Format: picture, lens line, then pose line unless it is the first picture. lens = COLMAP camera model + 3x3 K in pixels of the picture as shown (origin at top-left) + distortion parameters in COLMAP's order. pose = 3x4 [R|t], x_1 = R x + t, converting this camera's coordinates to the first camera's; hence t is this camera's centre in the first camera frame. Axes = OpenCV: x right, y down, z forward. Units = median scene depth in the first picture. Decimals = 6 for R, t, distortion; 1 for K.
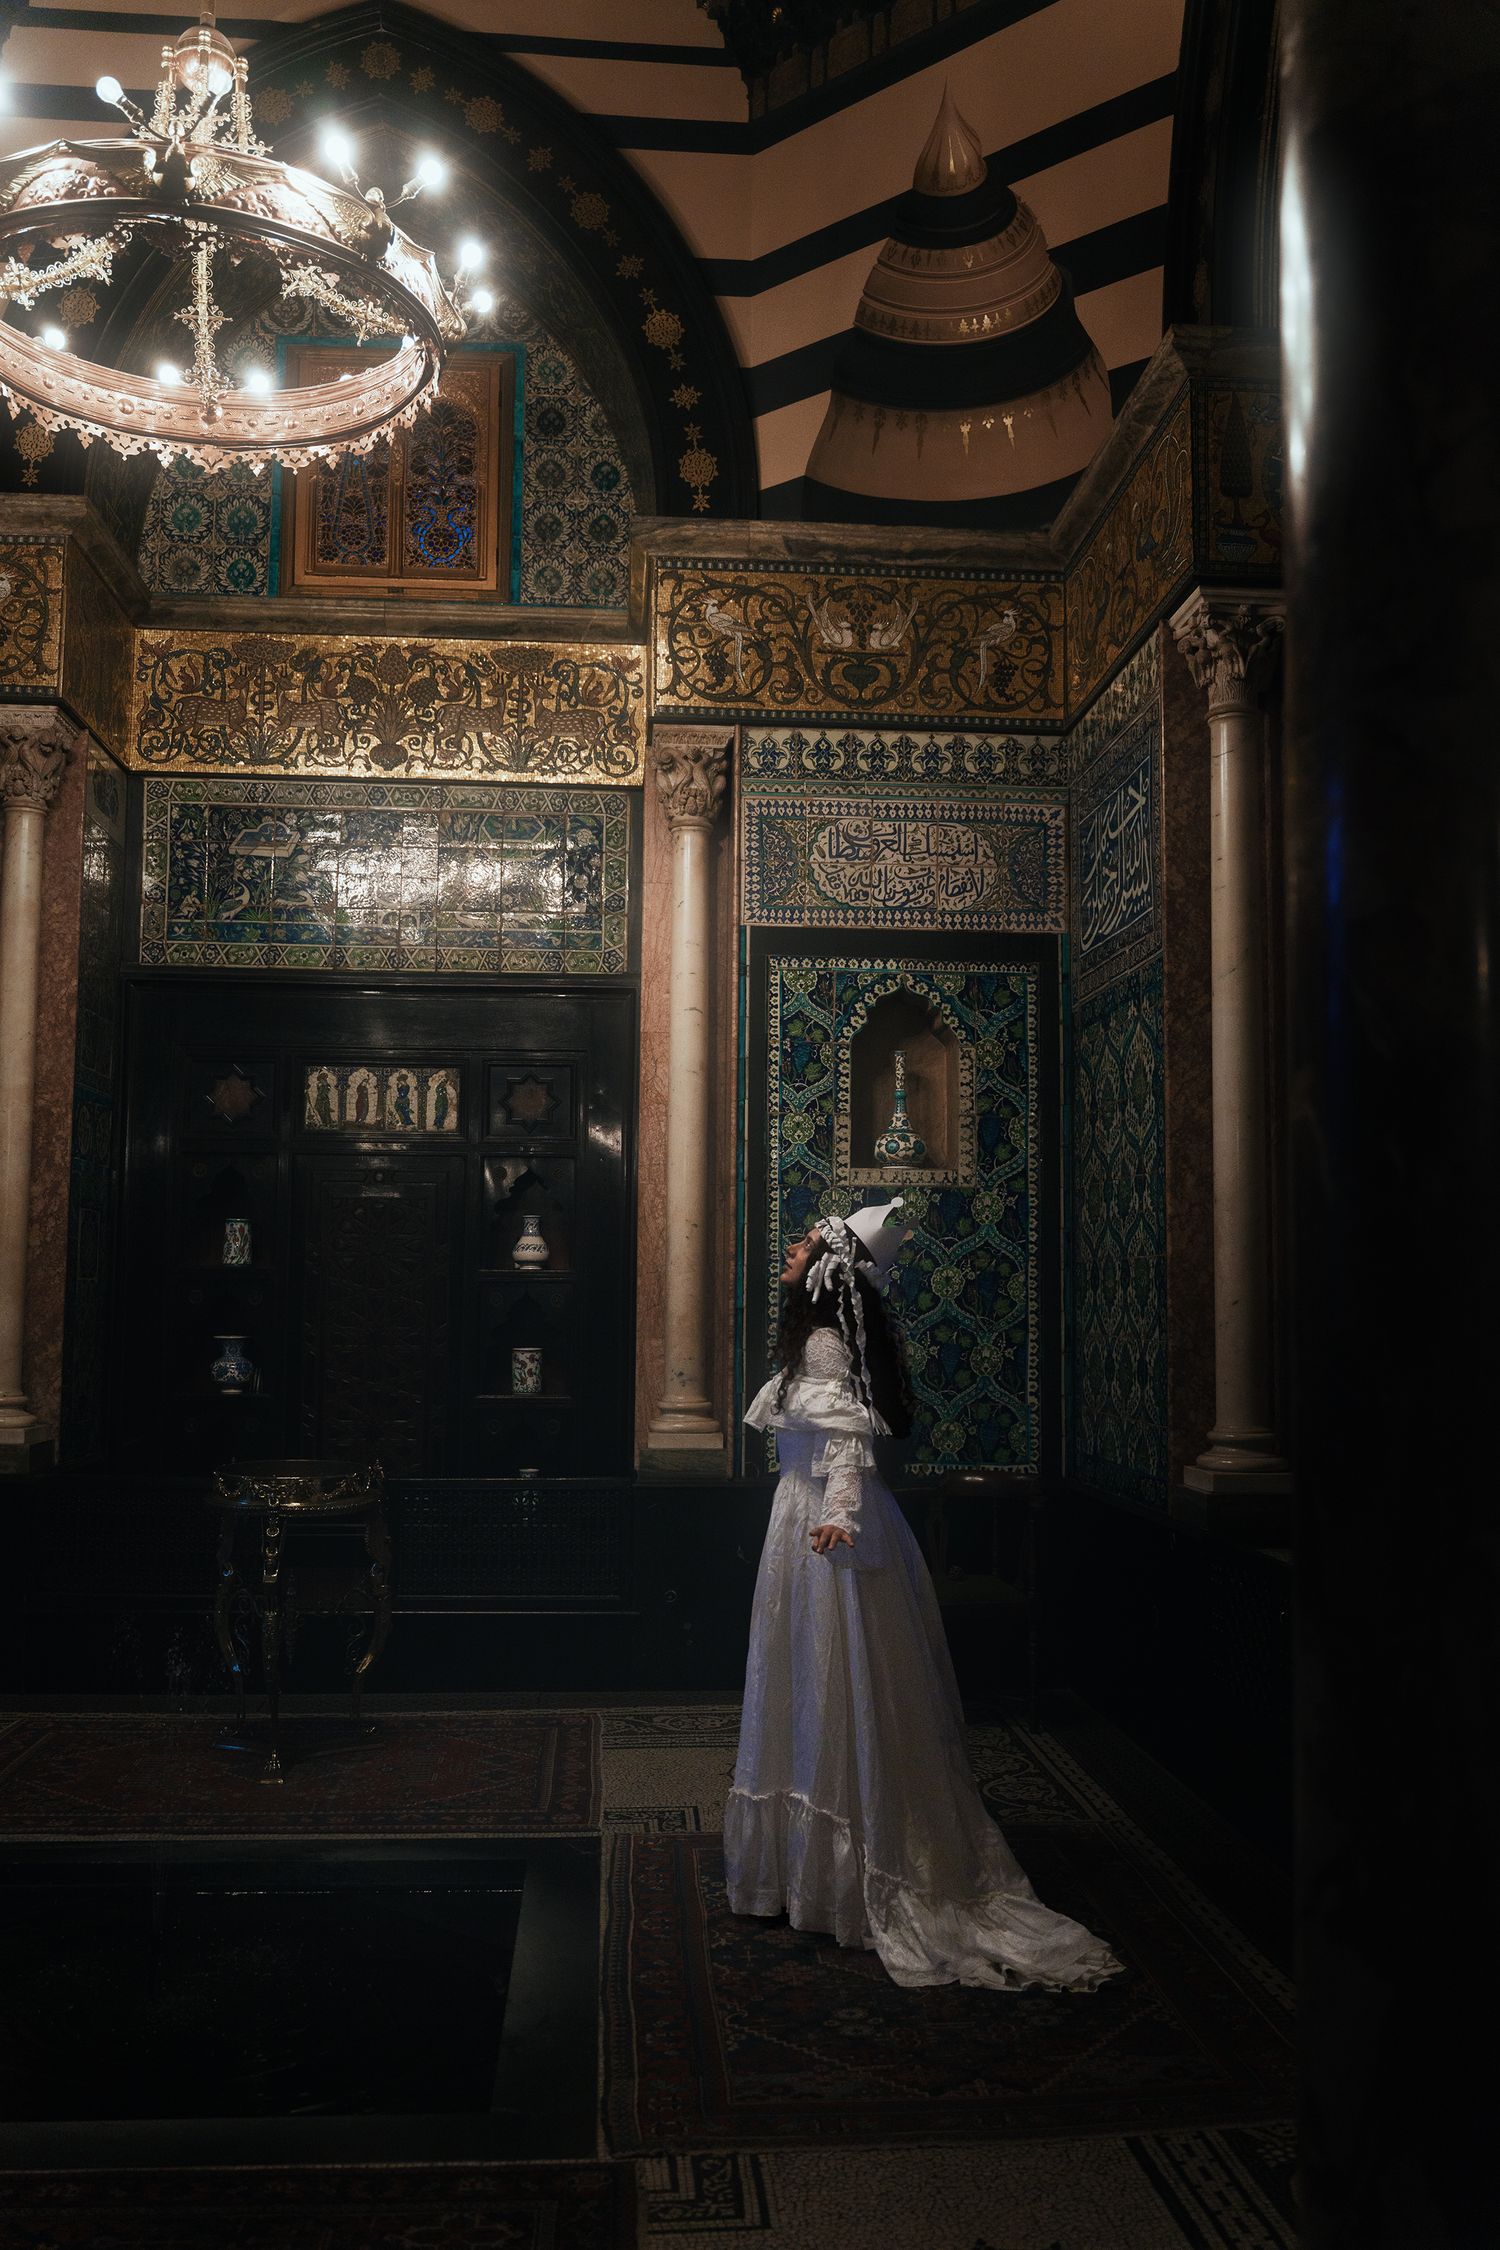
lens RADIAL K [[1888.6, 0, 750.3], [0, 1888.6, 1128.4], [0, 0, 1]] dist [-0.011922, 0.003761]
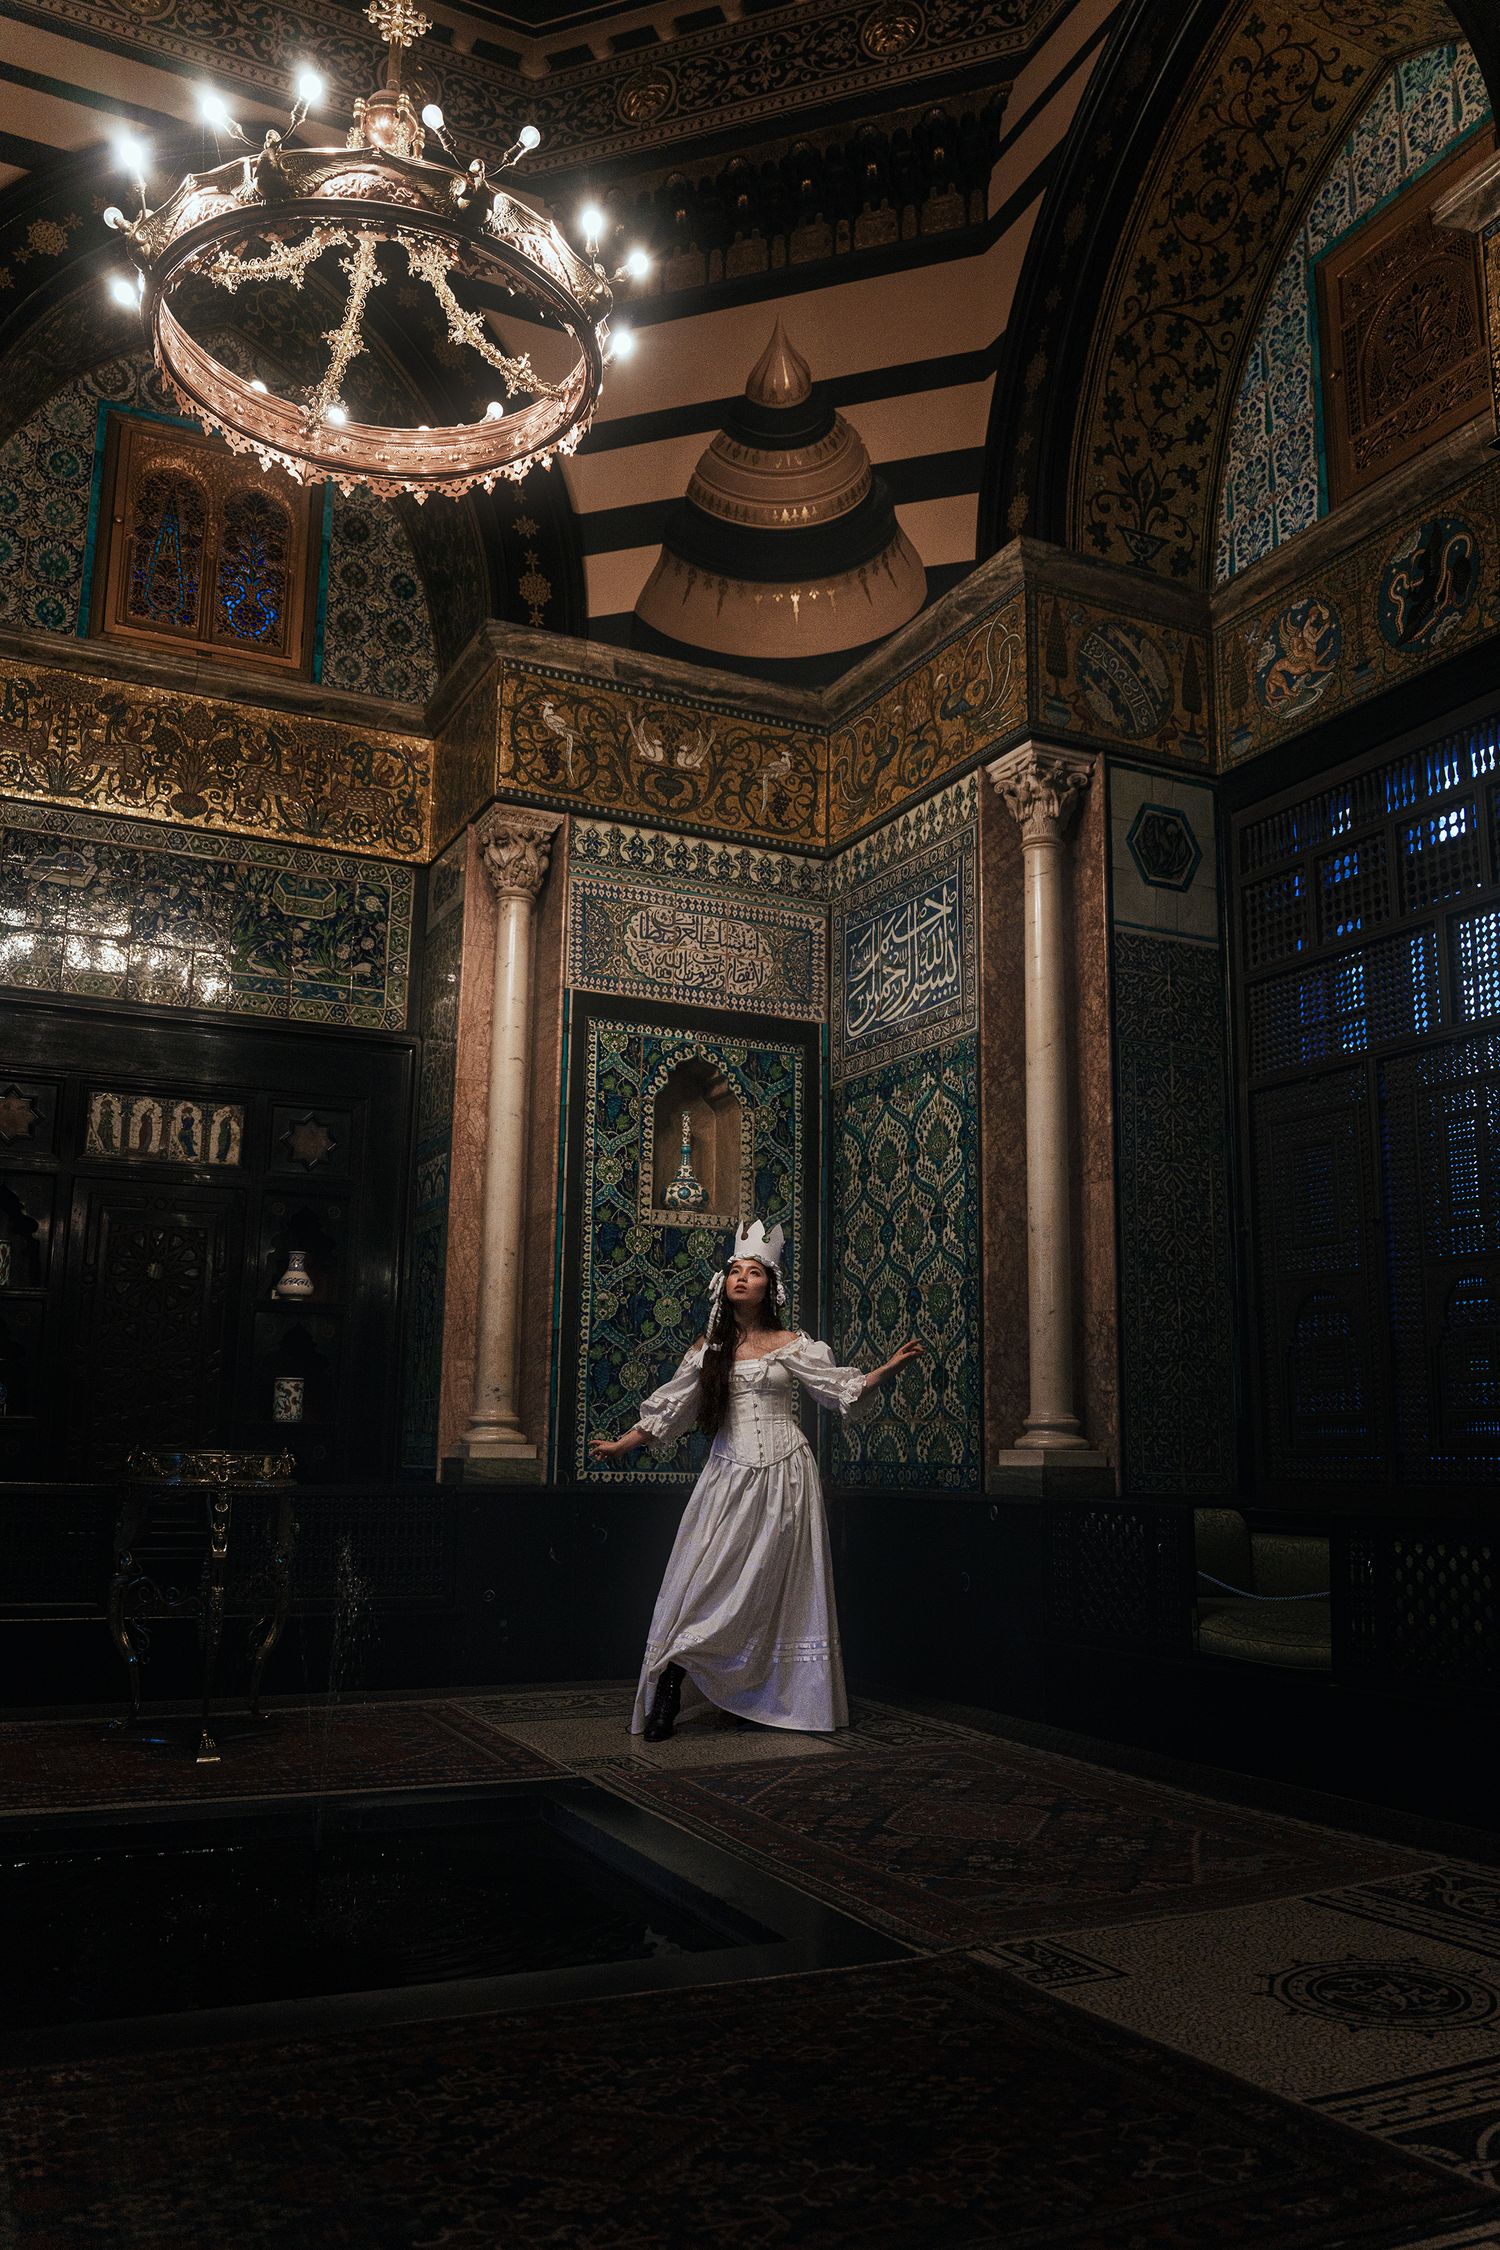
lens RADIAL K [[1713.5, 0, 744.3], [0, 1713.5, 1132.7], [0, 0, 1]] dist [-0.005168, -0.007212]
pose [[0.931668, 0.071274, 0.356252, -0.260766], [-0.038746, 0.994468, -0.097632, 0.072579], [-0.361240, 0.077157, 0.929275, 0.023135]]
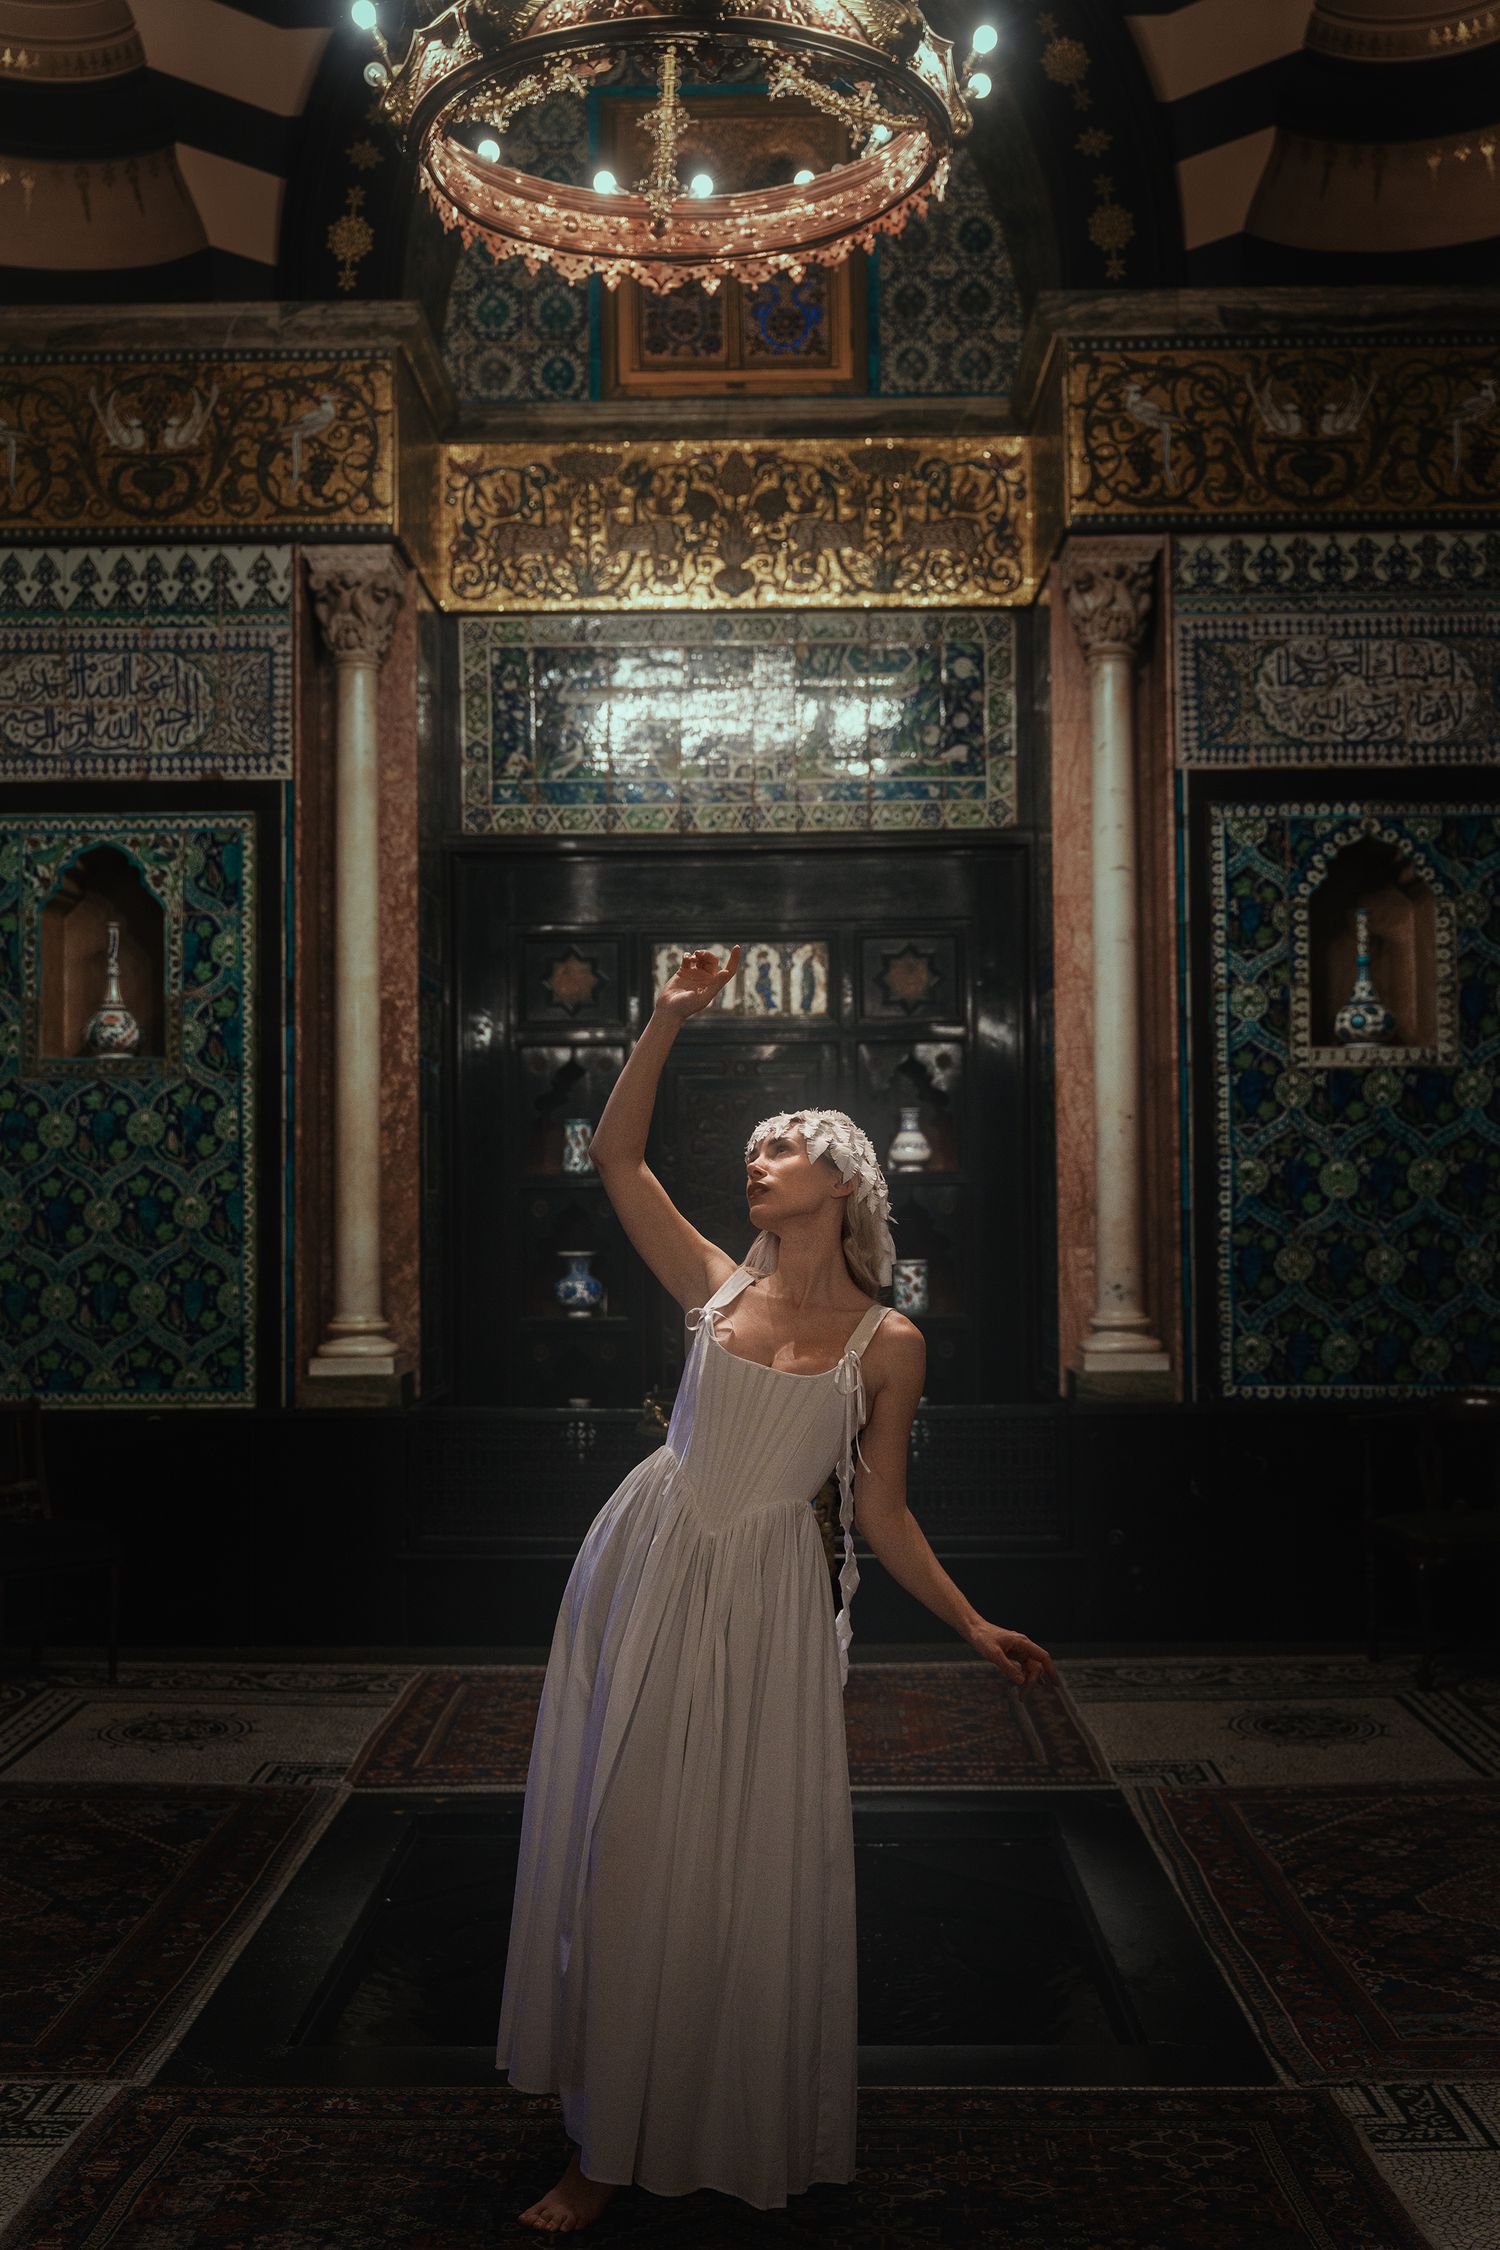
lens RADIAL K [[2333.6, 0, 754.2], [0, 2333.6, 1121.5], [0, 0, 1]] dist [0.009920, 0.000000]
pose [[0.995959, -0.020593, -0.087413, -0.106682], [0.025430, 0.998185, 0.054587, -0.009805], [0.086131, -0.056590, 0.994675, -0.087022]]
